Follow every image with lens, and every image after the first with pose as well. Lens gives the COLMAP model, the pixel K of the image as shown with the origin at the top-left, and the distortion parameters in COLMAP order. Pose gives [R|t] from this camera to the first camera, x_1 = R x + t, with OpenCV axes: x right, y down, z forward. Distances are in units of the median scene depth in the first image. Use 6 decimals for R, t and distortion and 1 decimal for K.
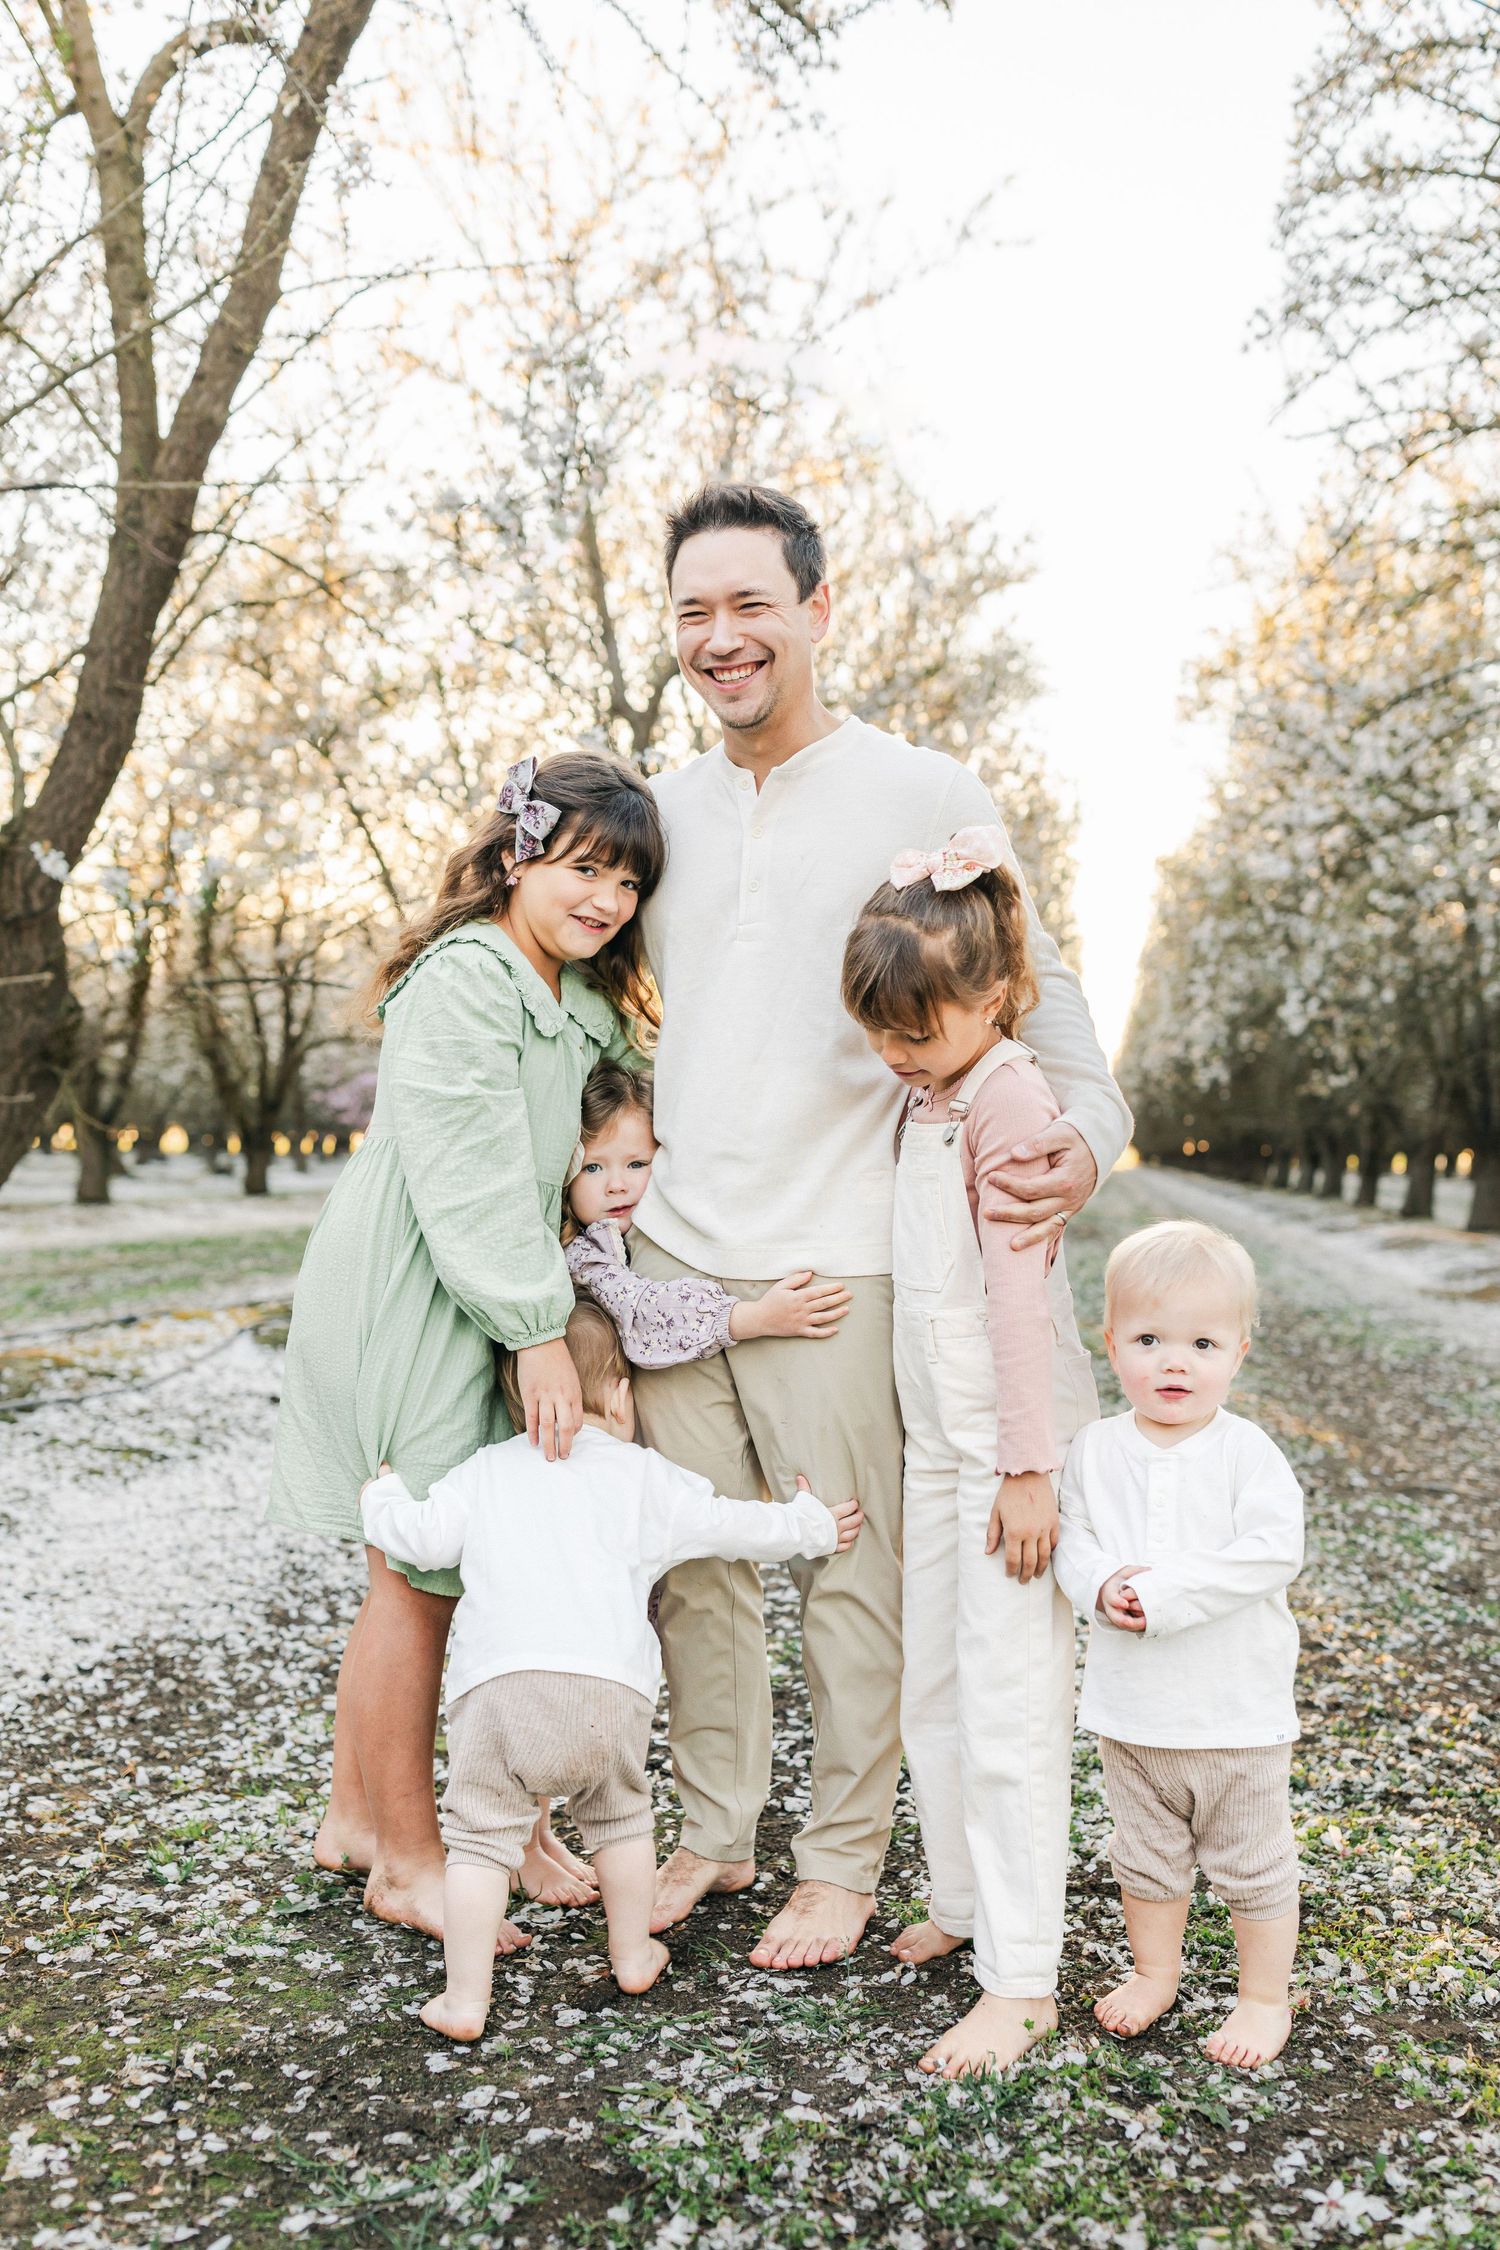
lens RADIAL K [[2159.8, 0, 758.1], [0, 2159.8, 1130.9], [0, 0, 1]] dist [0.012363, -0.023268]
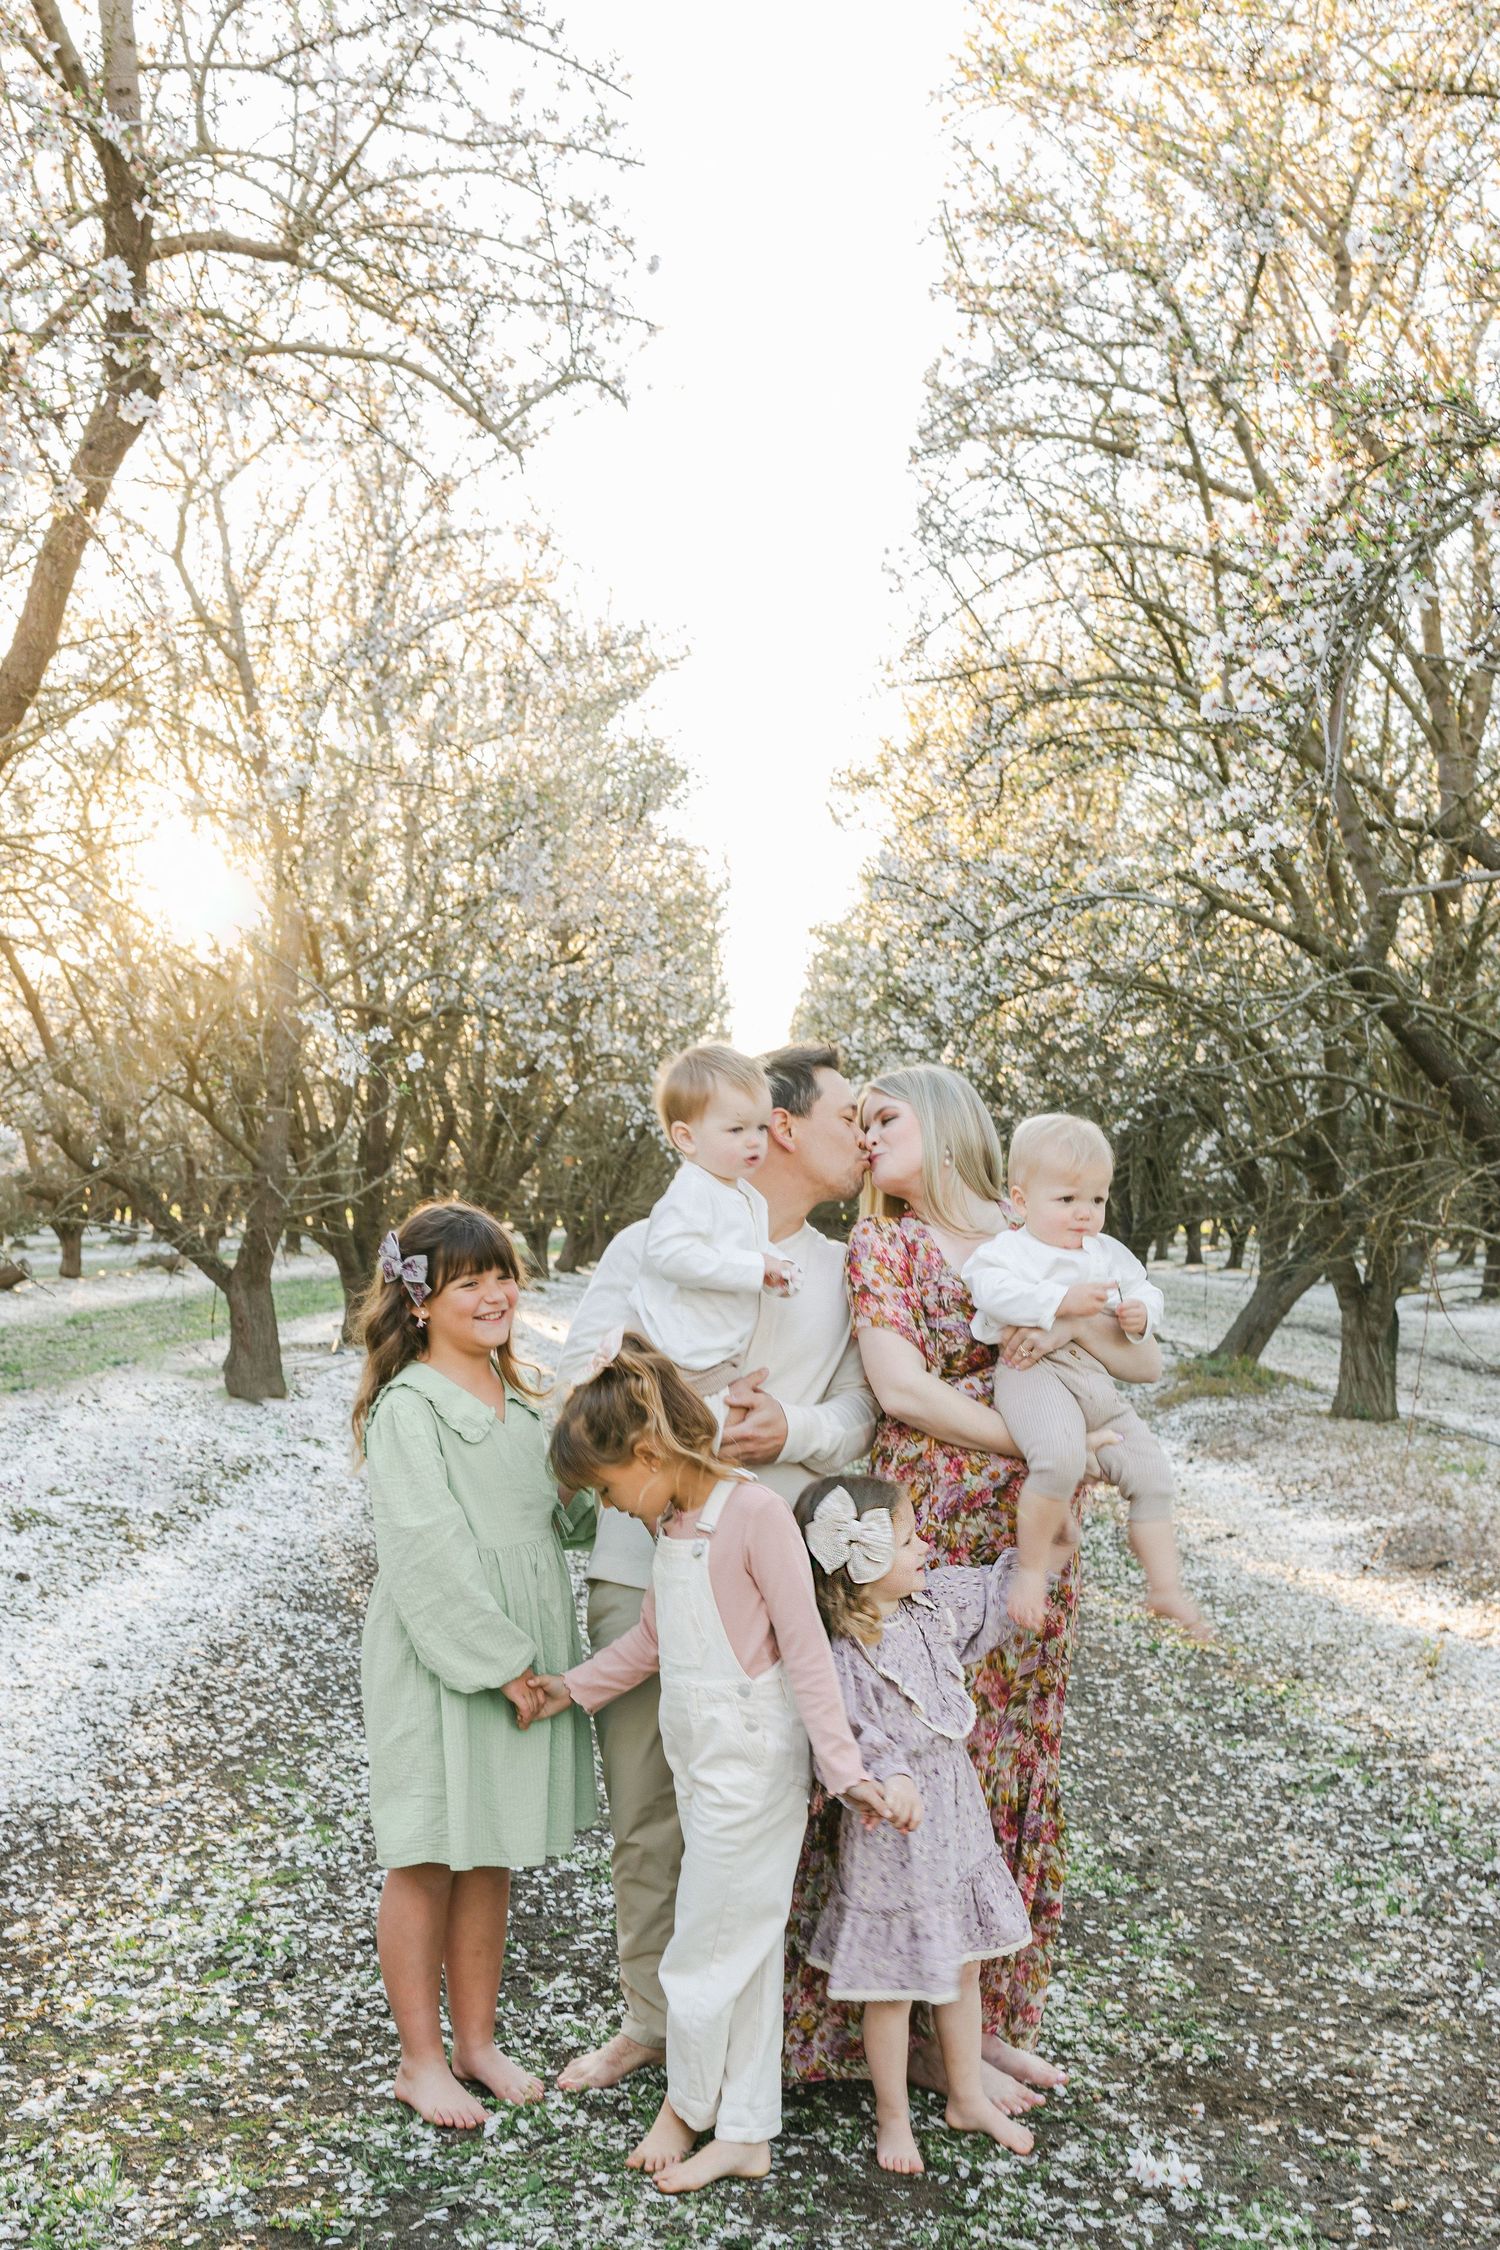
lens RADIAL K [[2391.2, 0, 676.1], [0, 2391.2, 1250.2], [0, 0, 1]] dist [0.007534, -0.008172]
pose [[0.992198, -0.005922, 0.124532, -0.057873], [0.002516, 0.999619, 0.027493, -0.108895], [-0.124647, -0.026966, 0.991835, -0.369430]]
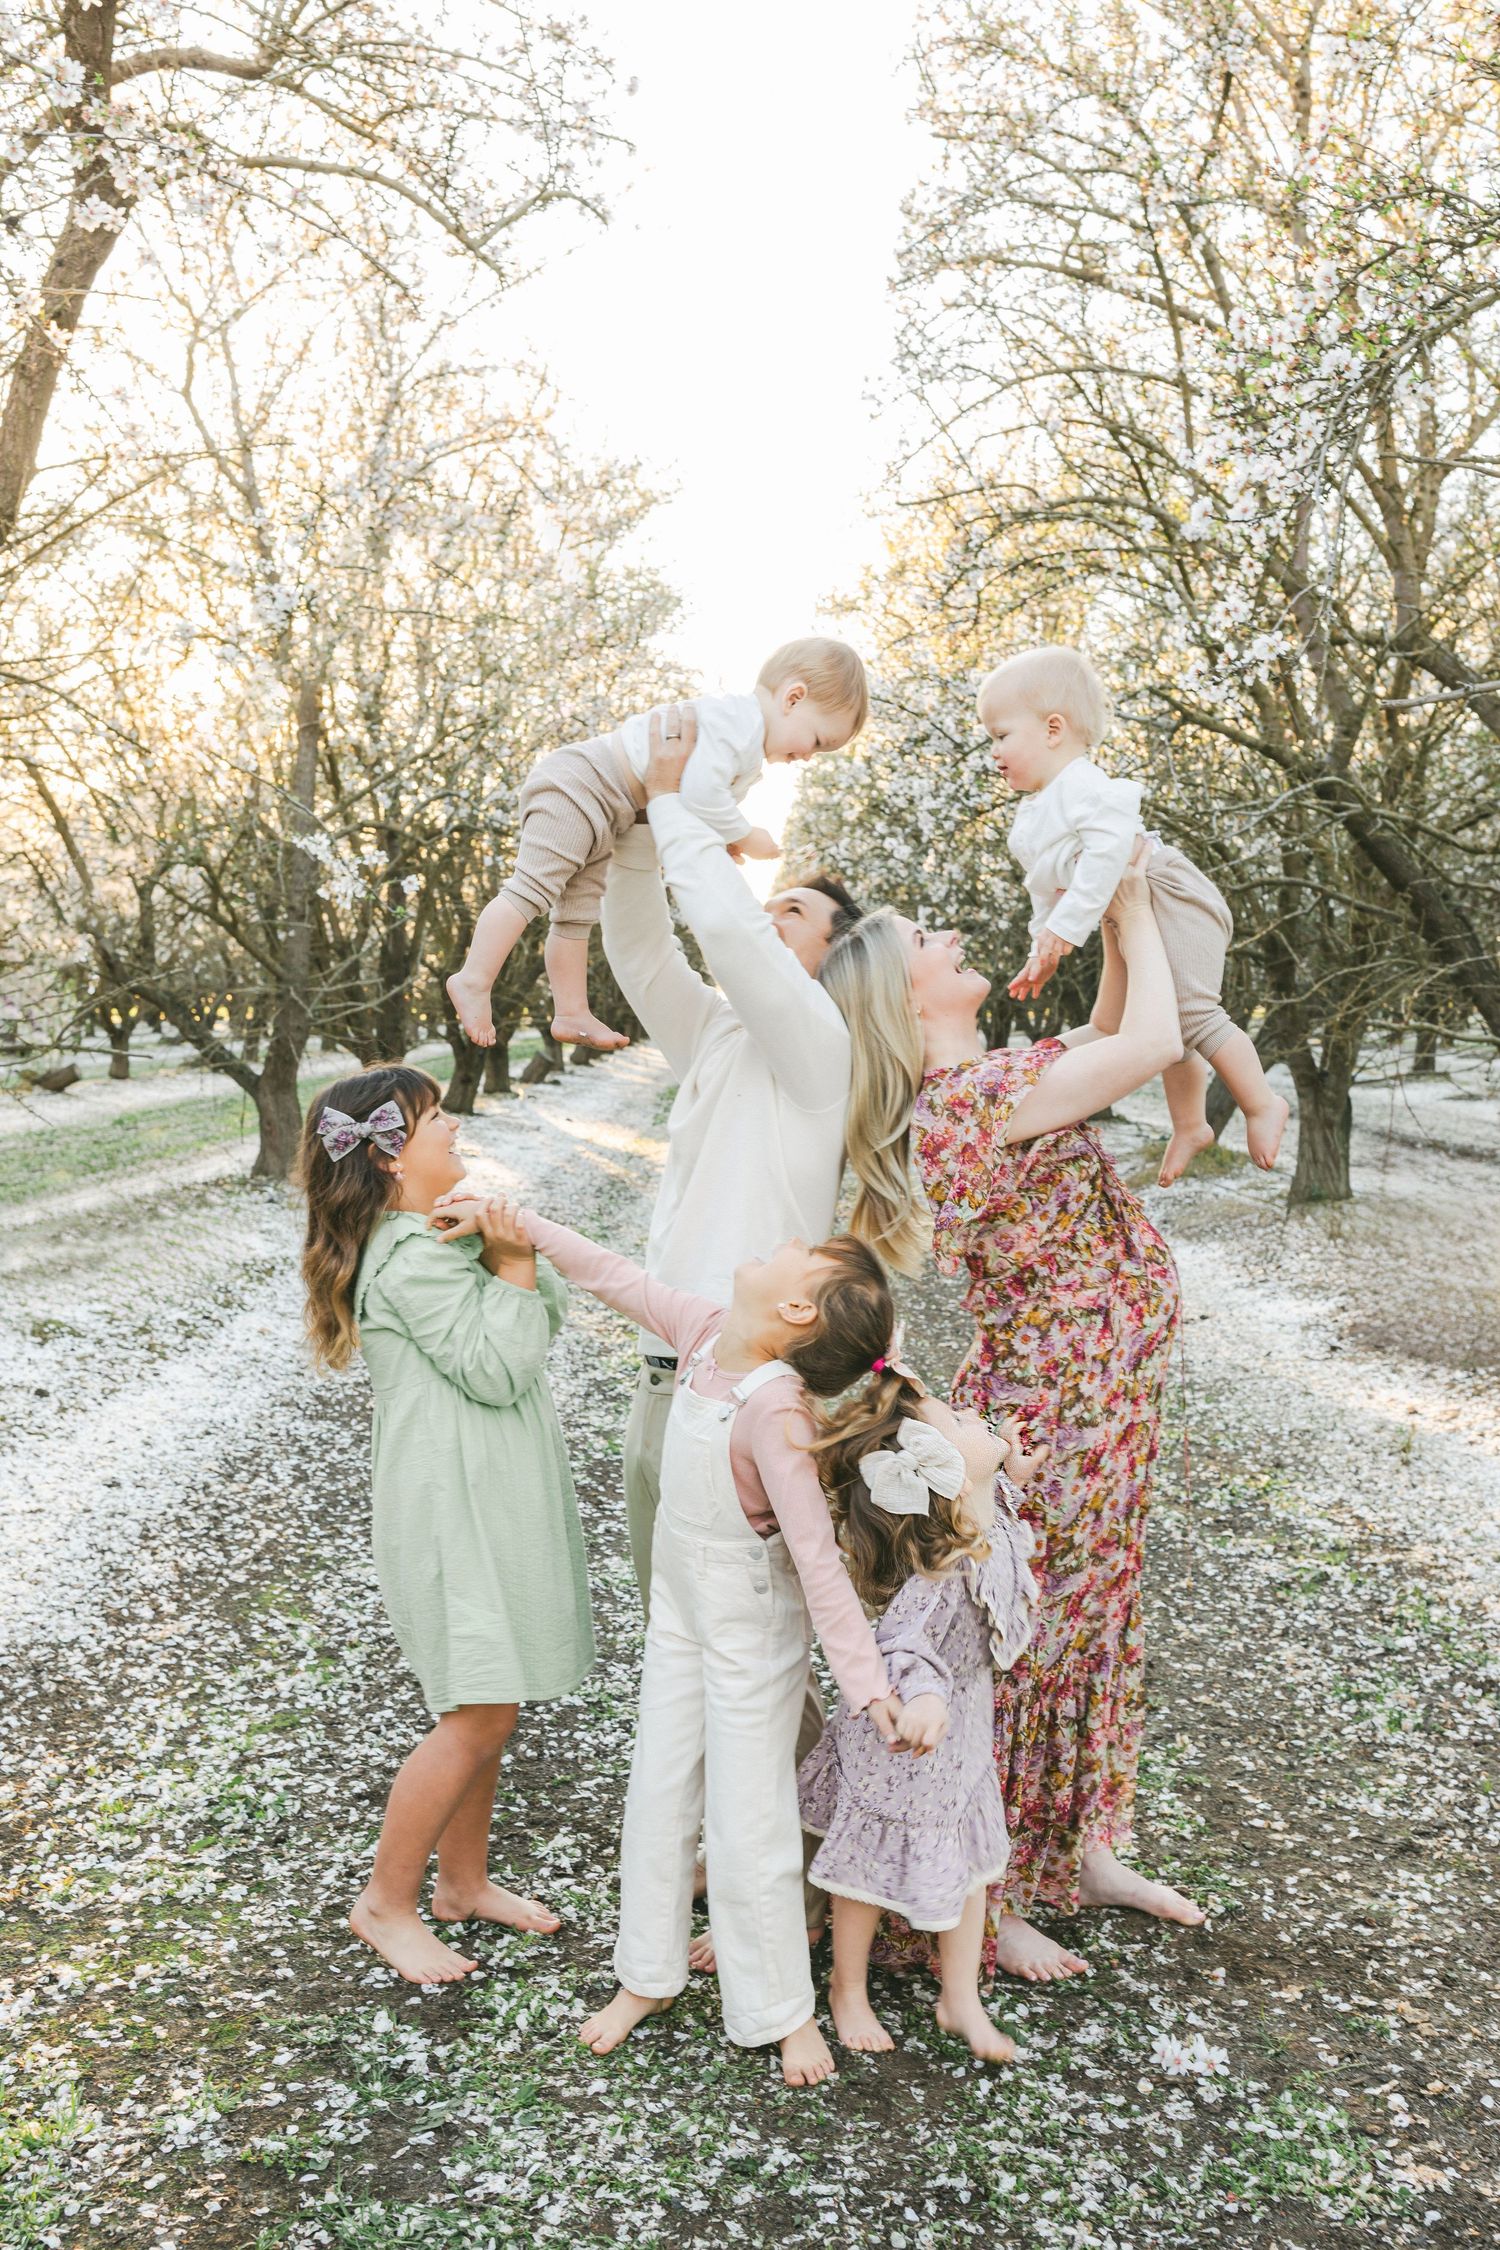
lens RADIAL K [[2159.8, 0, 758.1], [0, 2159.8, 1130.9], [0, 0, 1]] dist [0.012363, -0.023268]
pose [[0.987001, -0.029686, 0.157946, -0.035988], [0.018670, 0.997317, 0.070776, -0.123432], [-0.159624, -0.066907, 0.984908, -0.251639]]
